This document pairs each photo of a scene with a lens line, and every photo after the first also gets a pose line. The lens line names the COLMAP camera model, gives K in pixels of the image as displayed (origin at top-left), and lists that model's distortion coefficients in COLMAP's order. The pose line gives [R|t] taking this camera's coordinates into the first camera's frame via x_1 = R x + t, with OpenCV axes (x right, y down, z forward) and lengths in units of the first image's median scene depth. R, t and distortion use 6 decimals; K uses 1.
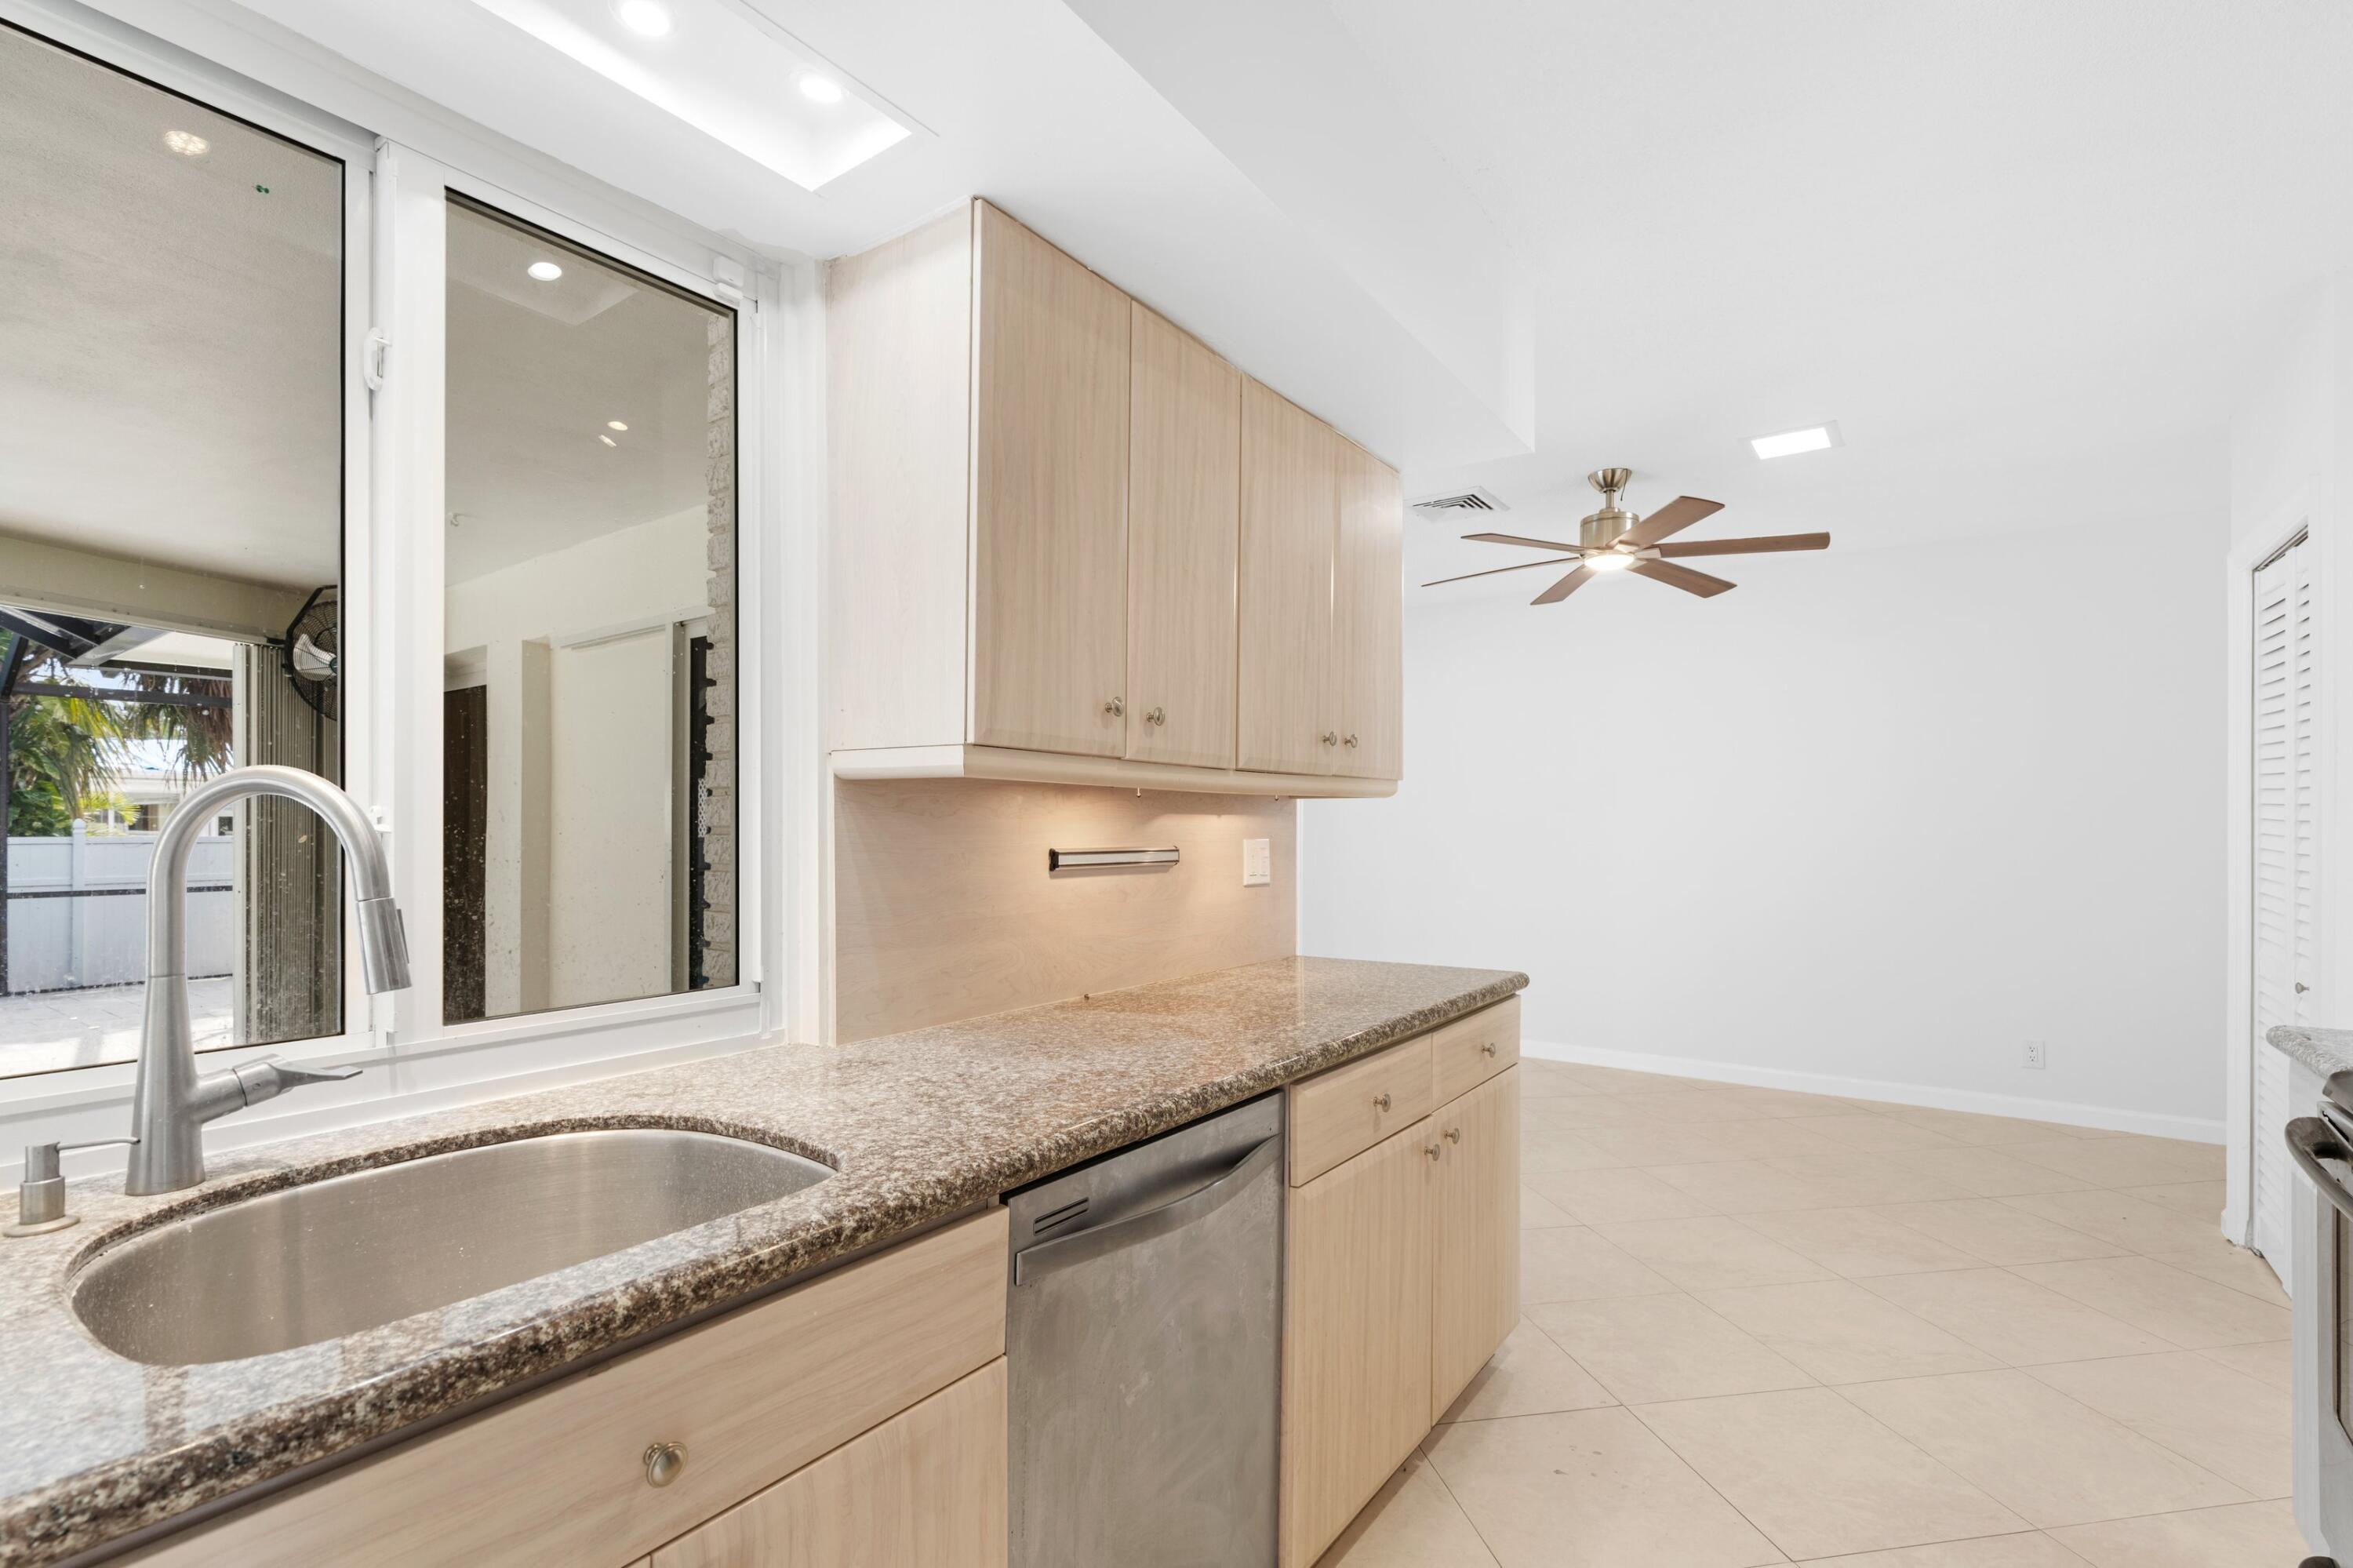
lens RADIAL K [[1071.8, 0, 1174.4], [0, 1071.8, 797.7], [0, 0, 1]] dist [-0.008968, 0.002538]
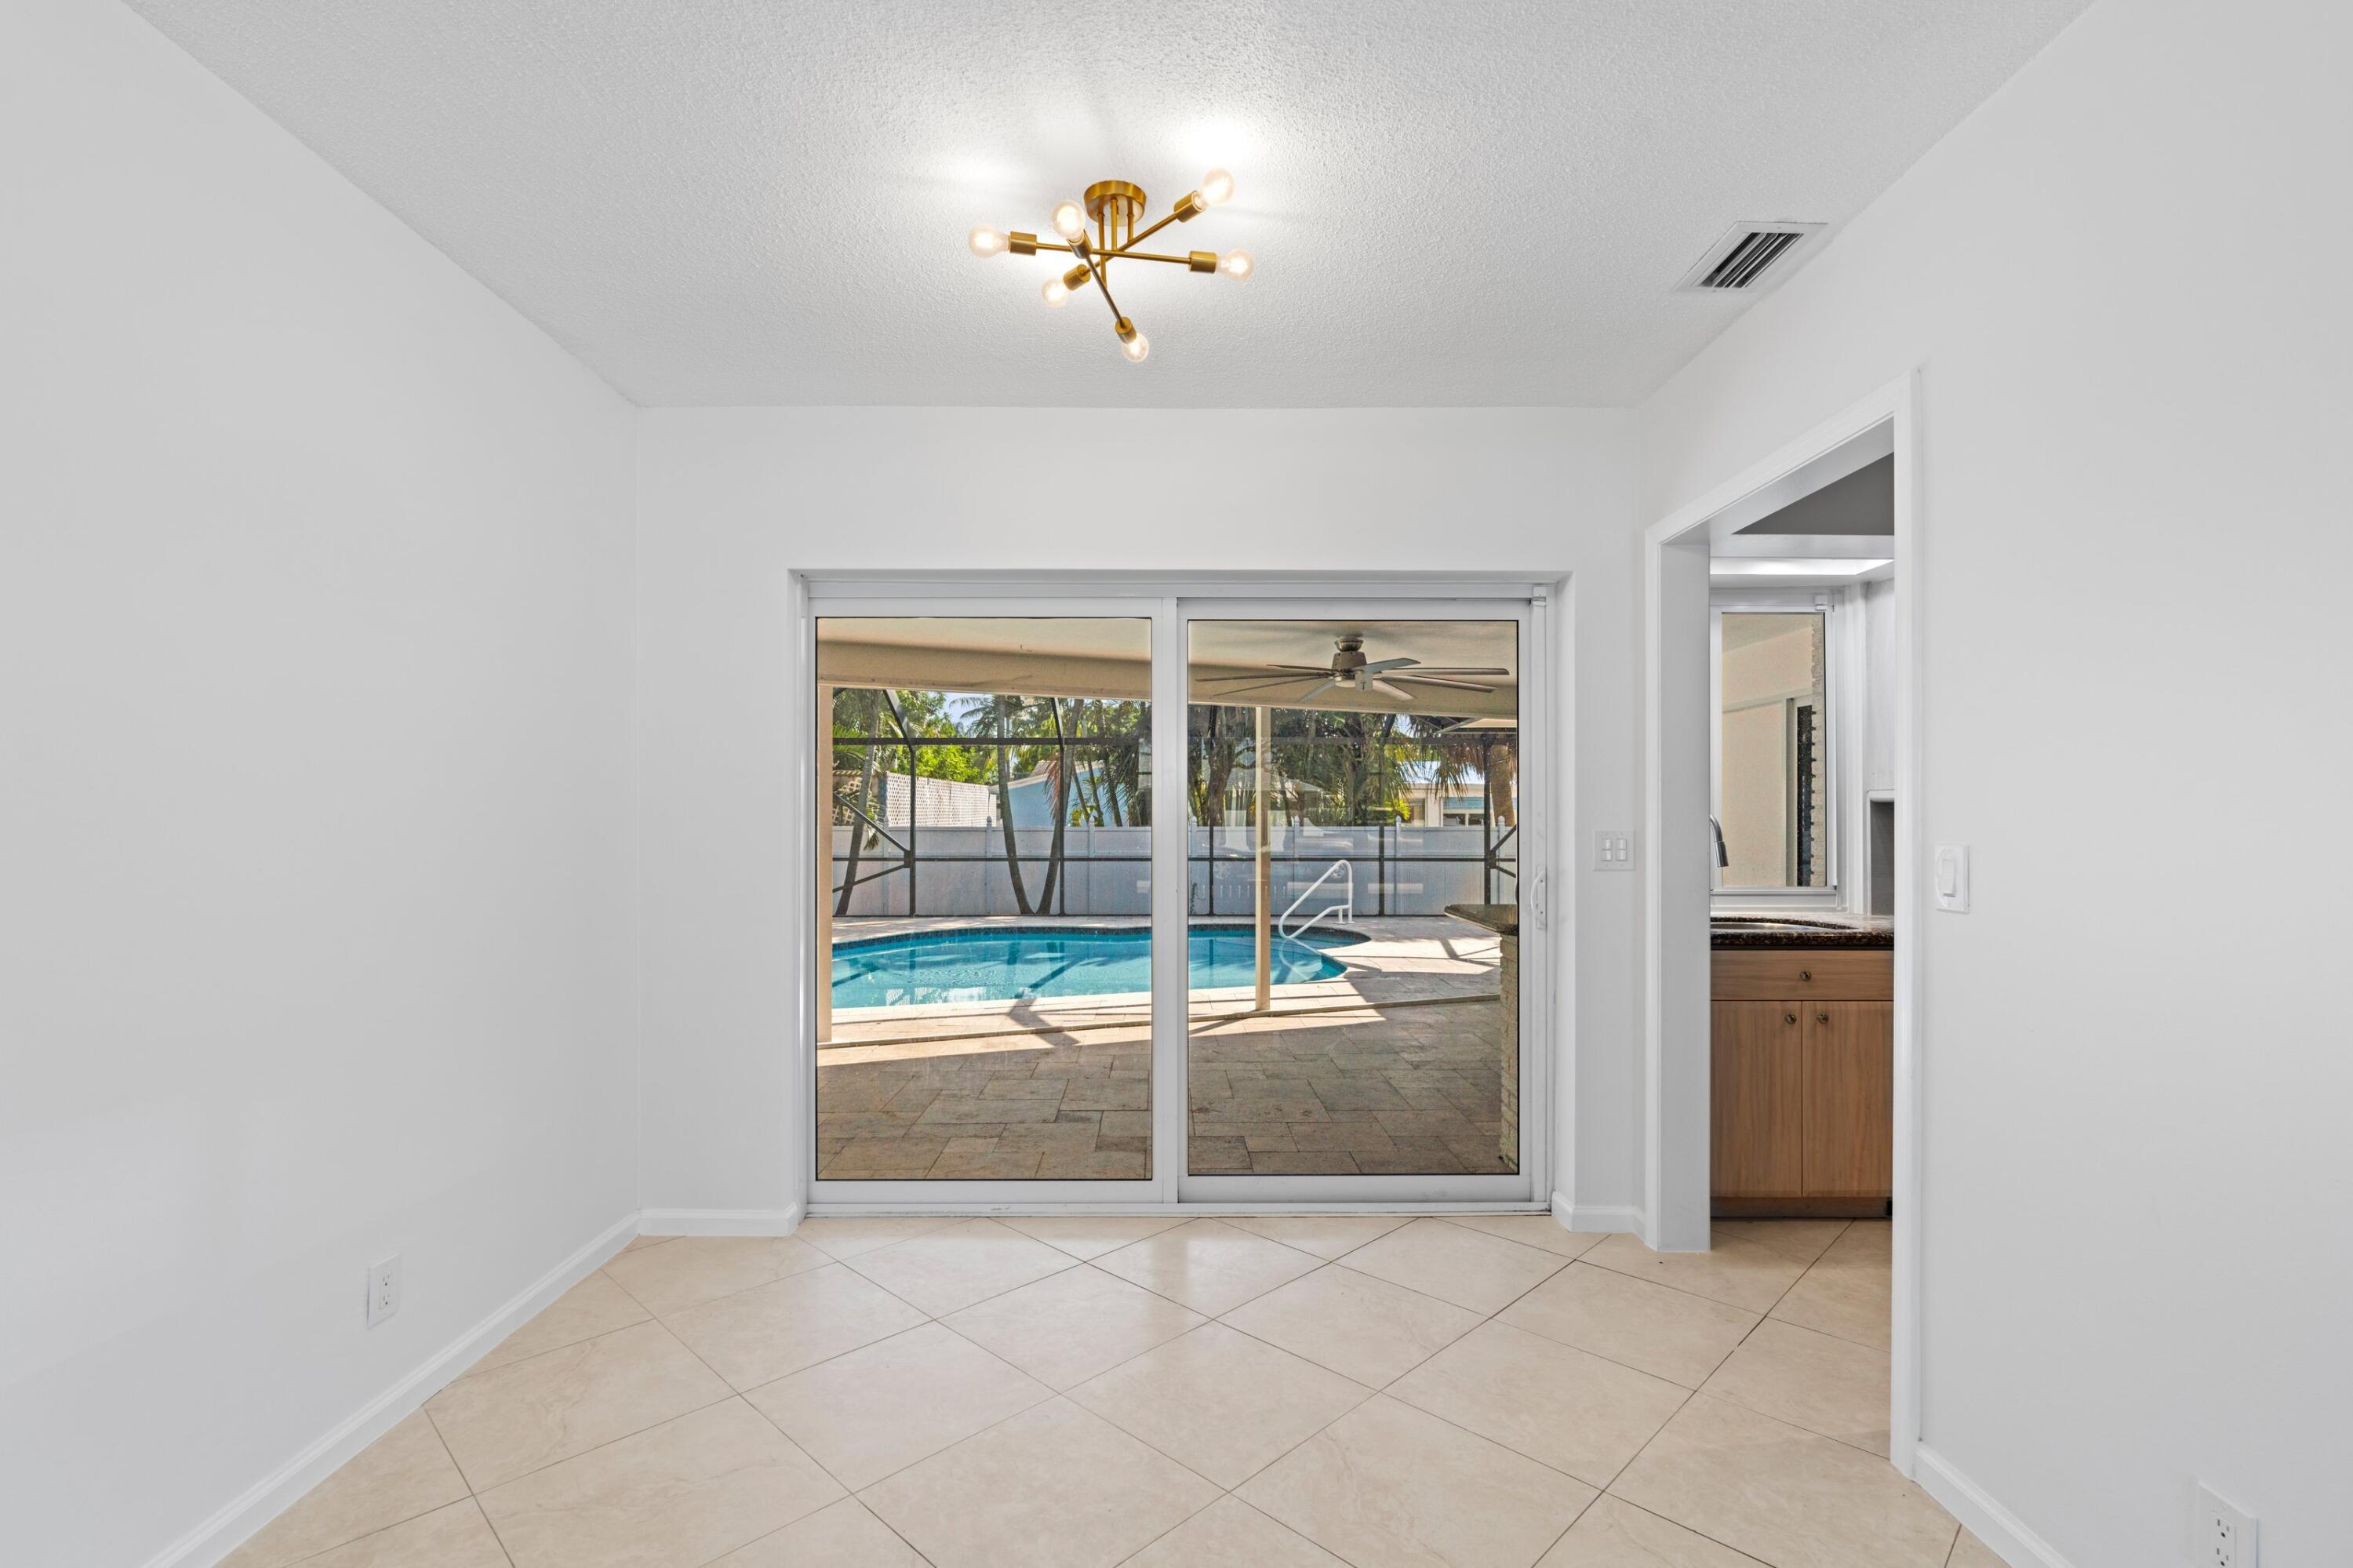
lens RADIAL K [[1071.8, 0, 1184.4], [0, 1071.8, 797.5], [0, 0, 1]] dist [-0.008968, 0.002538]
pose [[0.592700, -0.005000, -0.805408, 0.664905], [0.008083, 0.999967, -0.000260, -0.042688], [0.805382, -0.006356, 0.592721, -1.571699]]
